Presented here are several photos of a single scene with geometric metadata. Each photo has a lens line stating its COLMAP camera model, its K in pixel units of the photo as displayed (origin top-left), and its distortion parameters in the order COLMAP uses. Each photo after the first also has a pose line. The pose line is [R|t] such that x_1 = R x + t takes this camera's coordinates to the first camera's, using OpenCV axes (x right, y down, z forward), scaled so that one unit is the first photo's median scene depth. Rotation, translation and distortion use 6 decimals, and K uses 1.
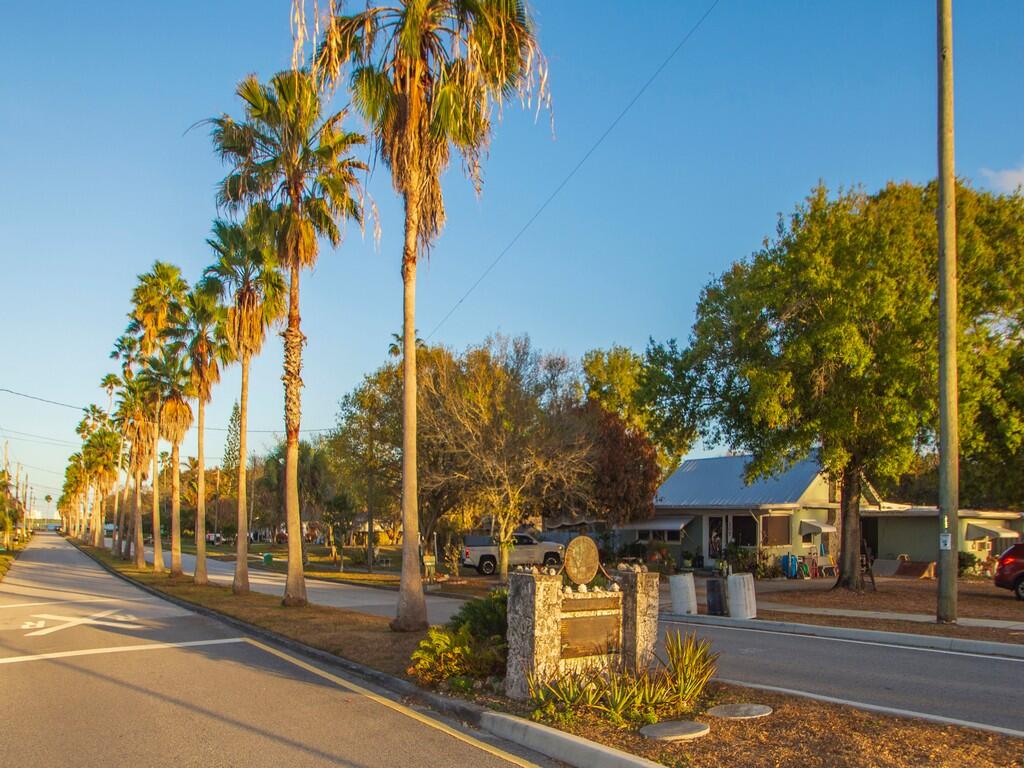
lens RADIAL K [[611.7, 0, 512.0], [0, 611.7, 384.0], [0, 0, 1]] dist [0.004388, 0.000281]
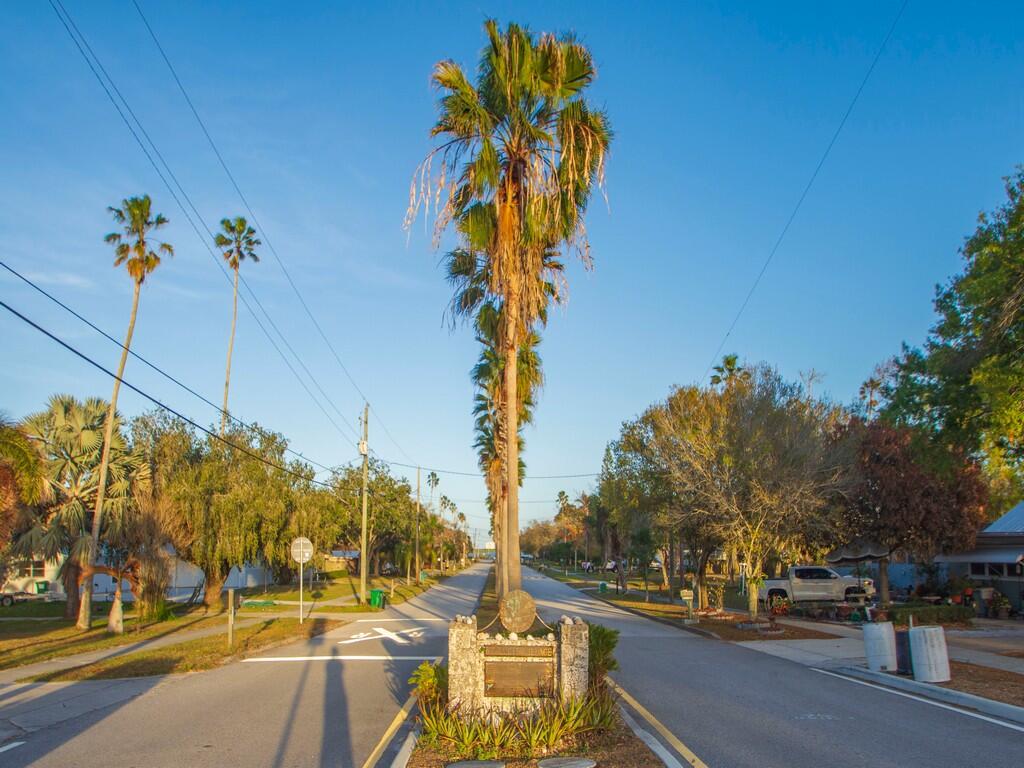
lens RADIAL K [[562.0, 0, 512.0], [0, 562.0, 384.0], [0, 0, 1]] dist [-0.001086, 0.000112]
pose [[0.853175, -0.159140, -0.496756, 0.701114], [0.124730, 0.986939, -0.101951, -0.029819], [0.506492, 0.025022, 0.861881, 0.064892]]
